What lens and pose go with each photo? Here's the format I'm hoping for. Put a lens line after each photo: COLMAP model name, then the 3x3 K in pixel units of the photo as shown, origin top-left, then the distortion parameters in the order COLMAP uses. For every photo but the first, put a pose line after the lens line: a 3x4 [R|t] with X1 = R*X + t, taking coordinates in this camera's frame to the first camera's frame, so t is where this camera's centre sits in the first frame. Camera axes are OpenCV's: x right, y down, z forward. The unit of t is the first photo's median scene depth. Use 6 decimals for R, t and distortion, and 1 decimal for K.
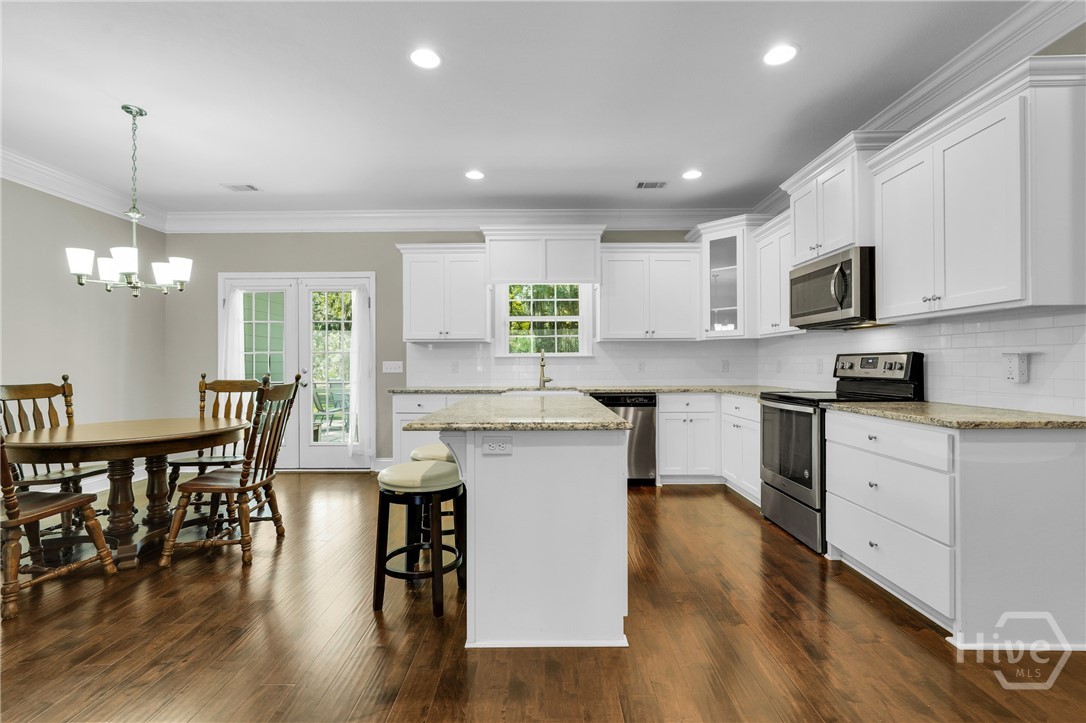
lens RADIAL K [[484.5, 0, 543.0], [0, 484.5, 361.5], [0, 0, 1]] dist [-0.004574, 0.000629]
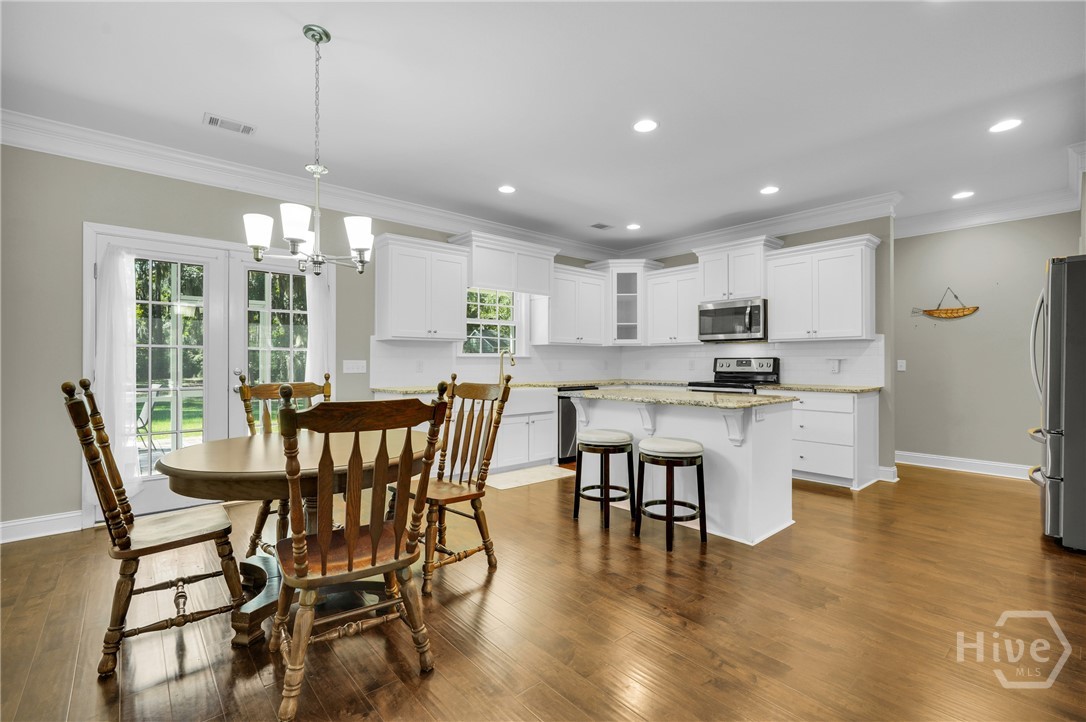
lens RADIAL K [[484.5, 0, 543.0], [0, 484.5, 361.0], [0, 0, 1]] dist [-0.004574, 0.000629]
pose [[0.747659, 0.004271, 0.664069, -0.761497], [-0.004807, 0.999988, -0.001019, -0.000194], [-0.664066, -0.002431, 0.747670, 0.128200]]
